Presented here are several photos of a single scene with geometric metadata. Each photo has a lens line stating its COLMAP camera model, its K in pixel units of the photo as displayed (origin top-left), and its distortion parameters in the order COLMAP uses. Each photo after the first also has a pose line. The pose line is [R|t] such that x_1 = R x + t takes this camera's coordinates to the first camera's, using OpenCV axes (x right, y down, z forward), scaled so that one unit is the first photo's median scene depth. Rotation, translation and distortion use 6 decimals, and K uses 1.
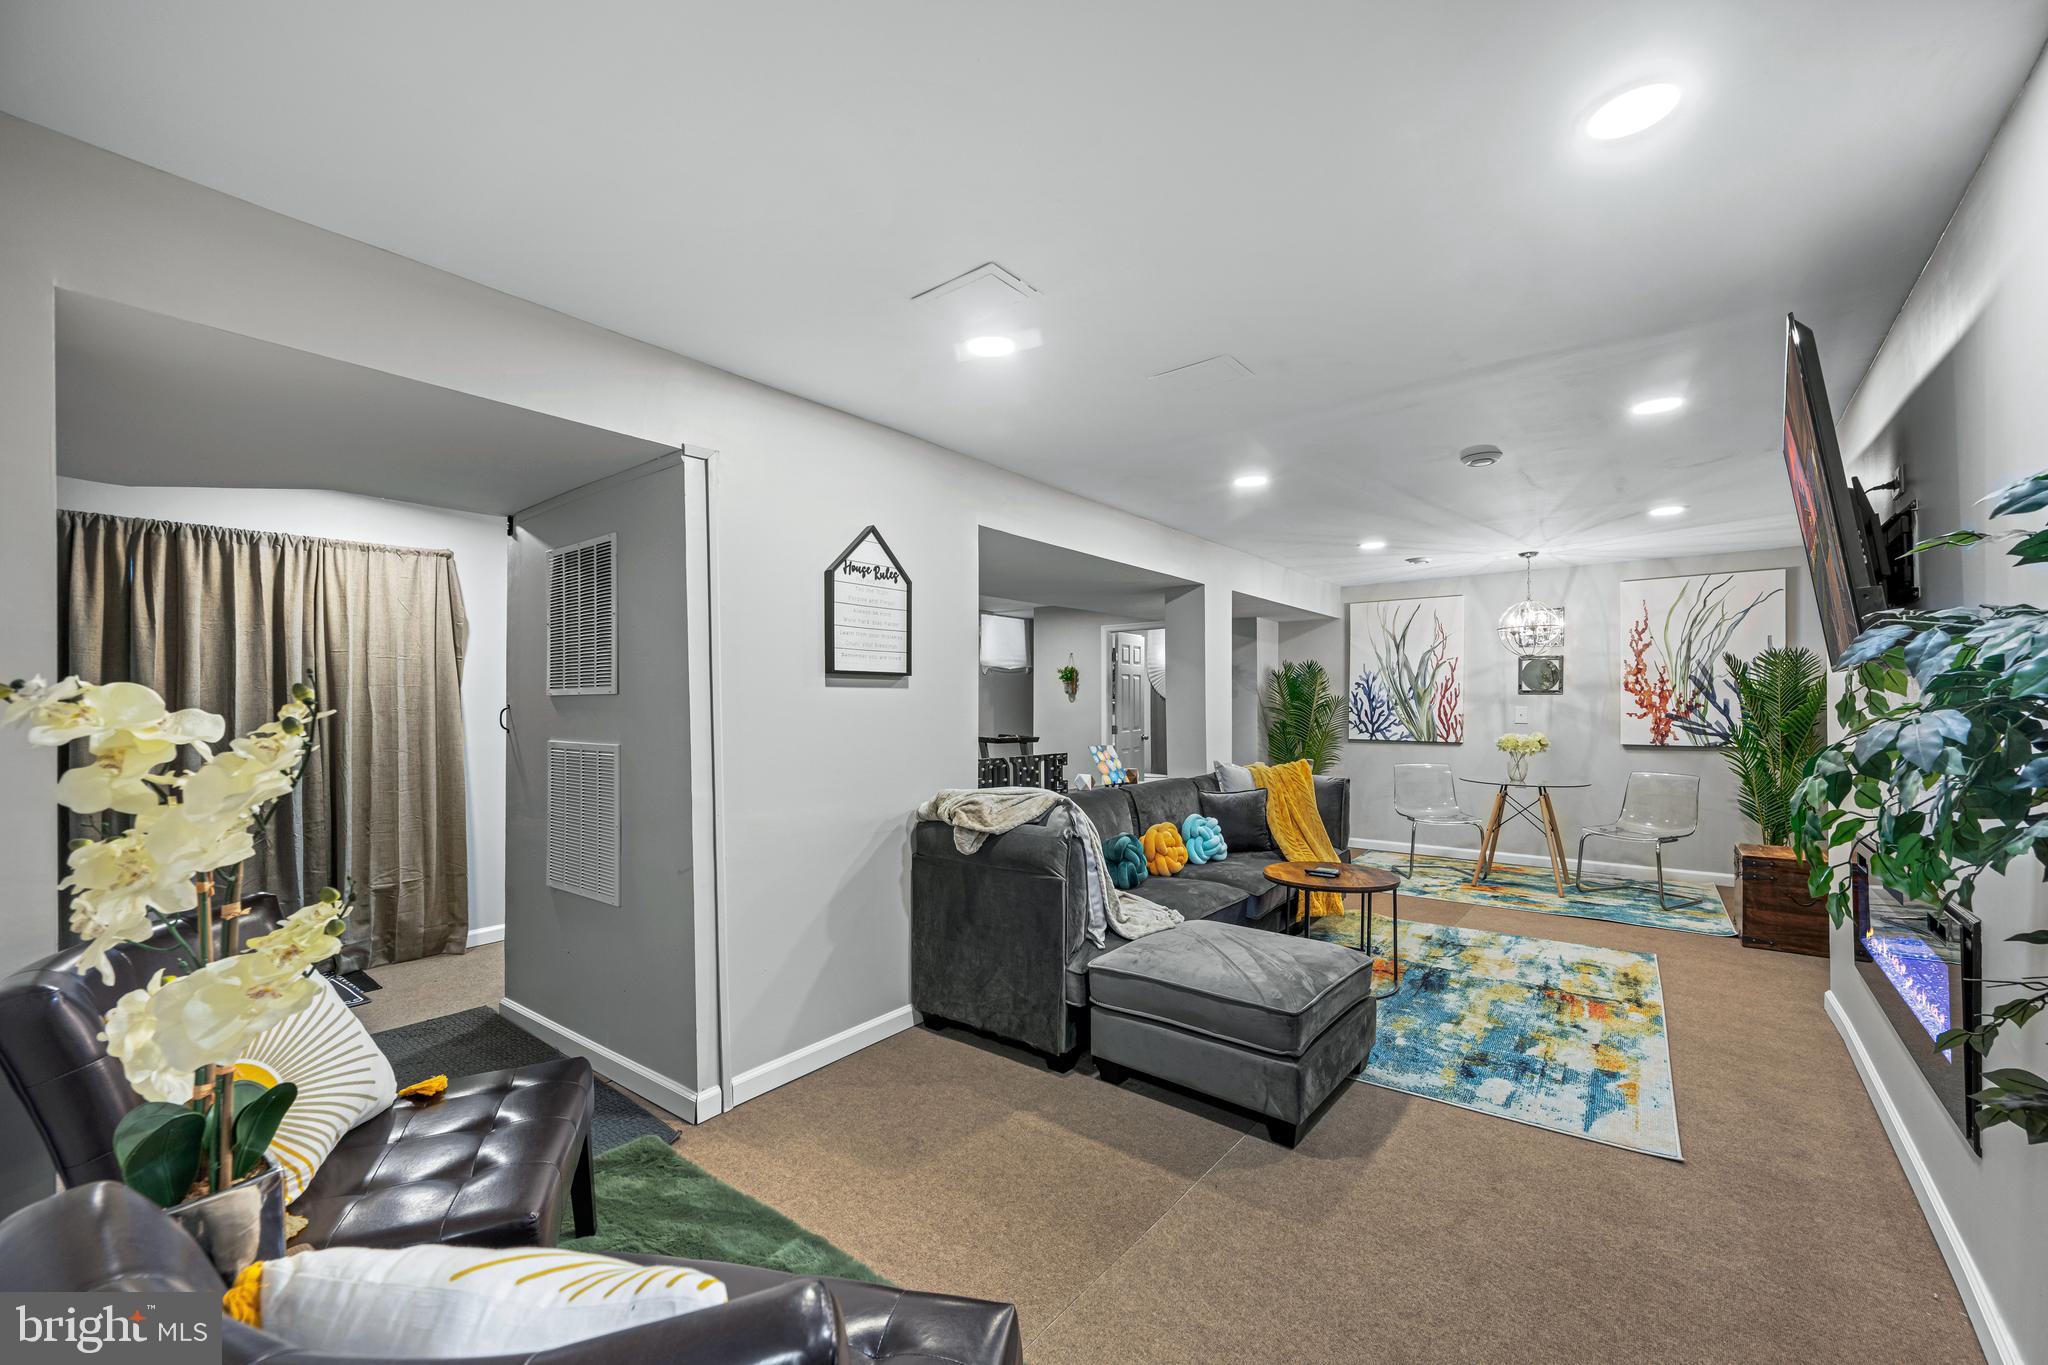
lens RADIAL K [[818.2, 0, 1025.4], [0, 818.2, 708.7], [0, 0, 1]] dist [-0.000628, 0.001030]
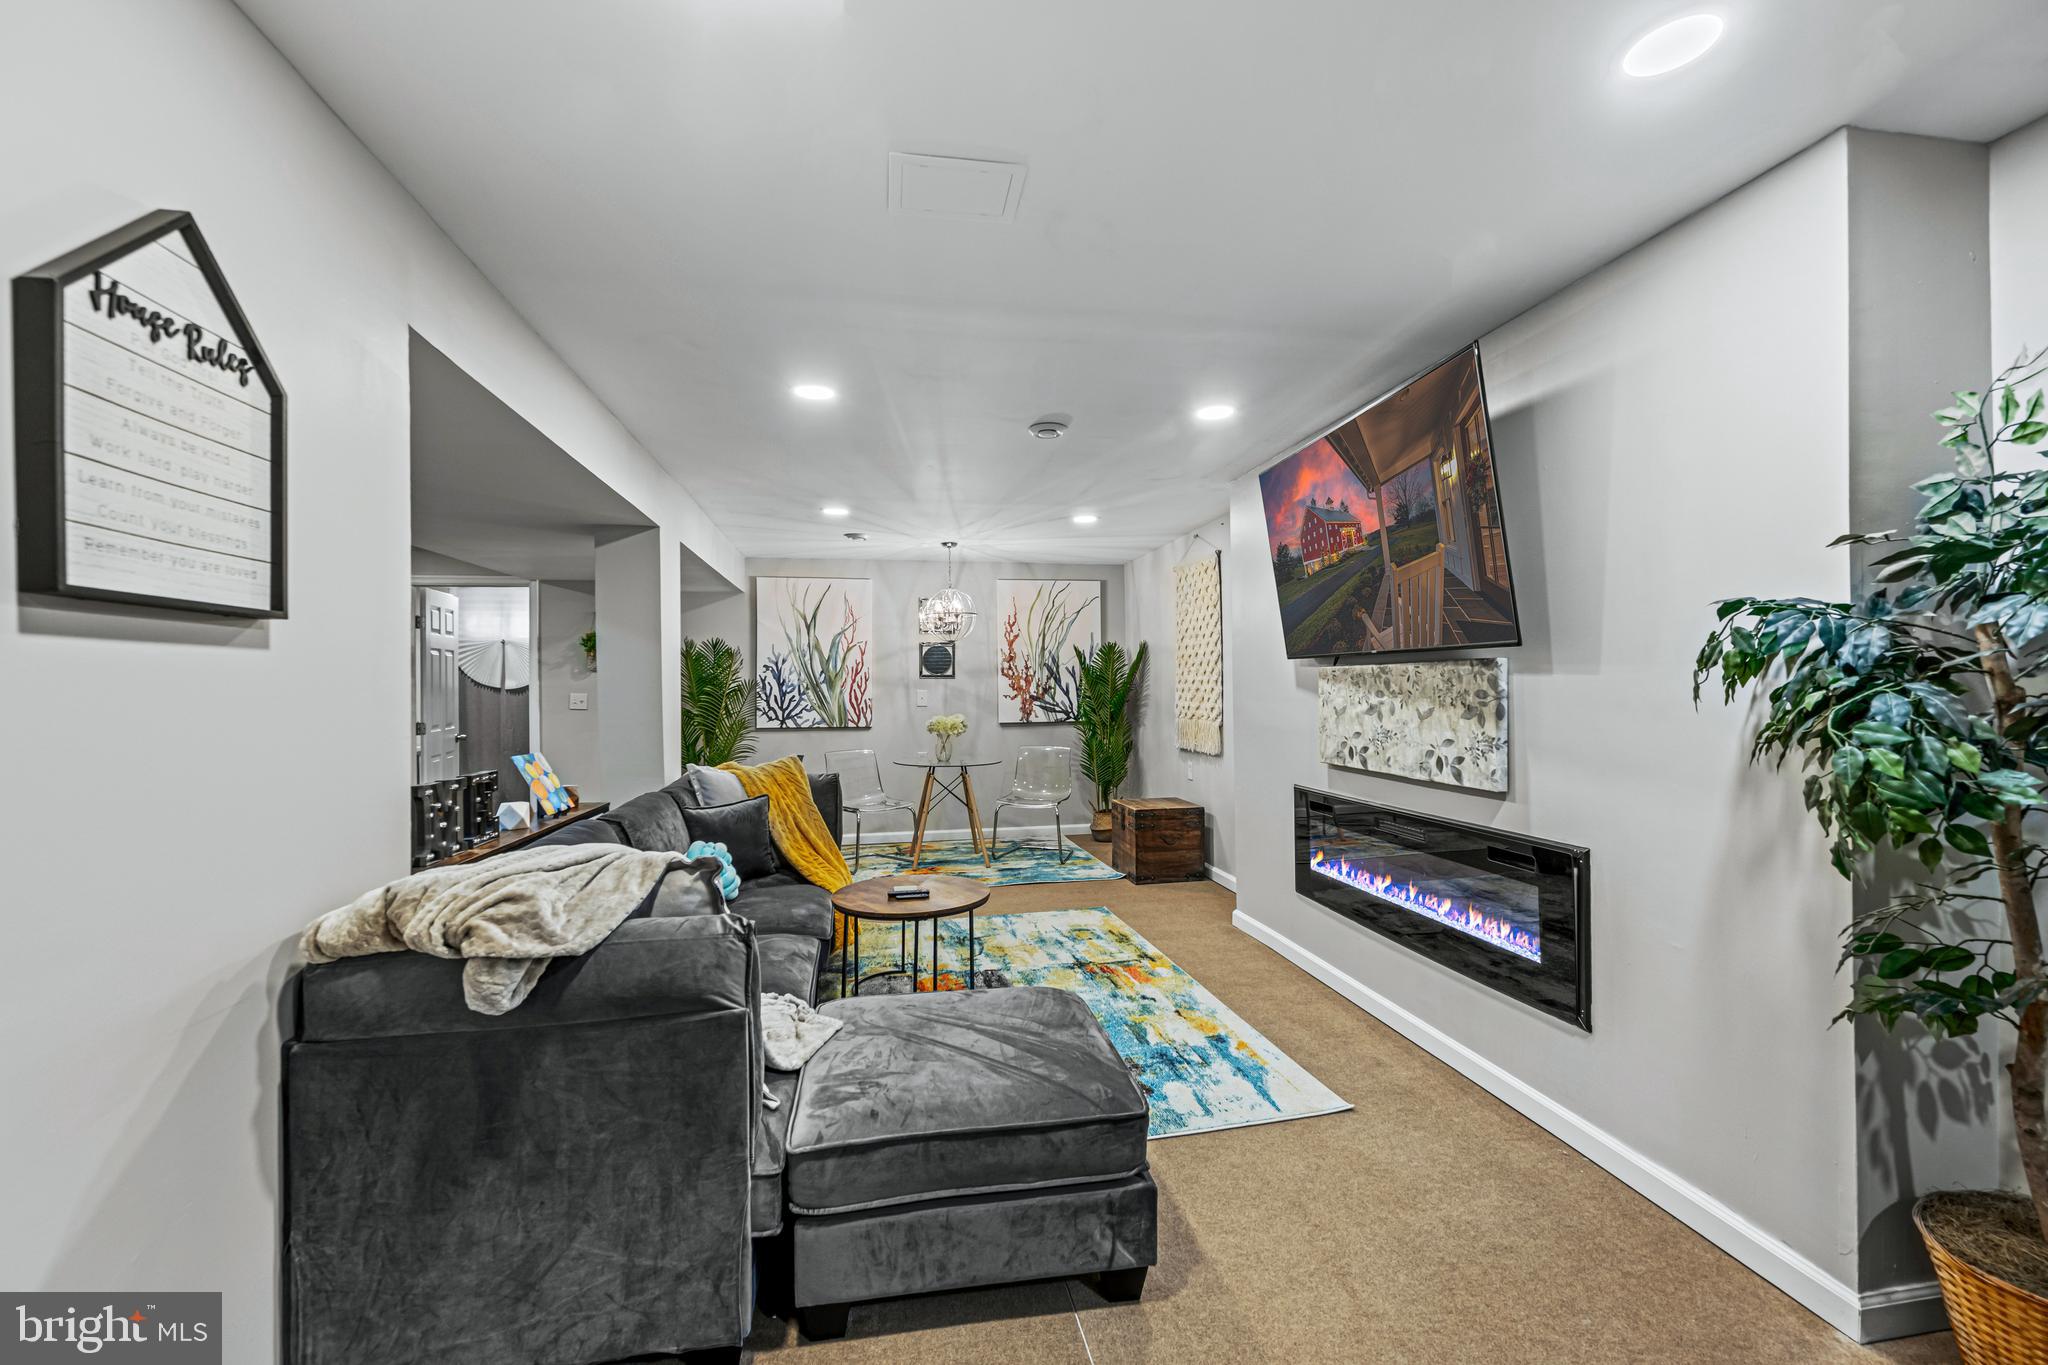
lens RADIAL K [[818.2, 0, 1020.3], [0, 818.2, 688.7], [0, 0, 1]] dist [-0.000628, 0.001030]
pose [[0.656442, -0.005159, 0.754359, -0.196656], [0.011480, 0.999929, -0.003152, 0.000579], [-0.754289, 0.010729, 0.656454, 0.417840]]
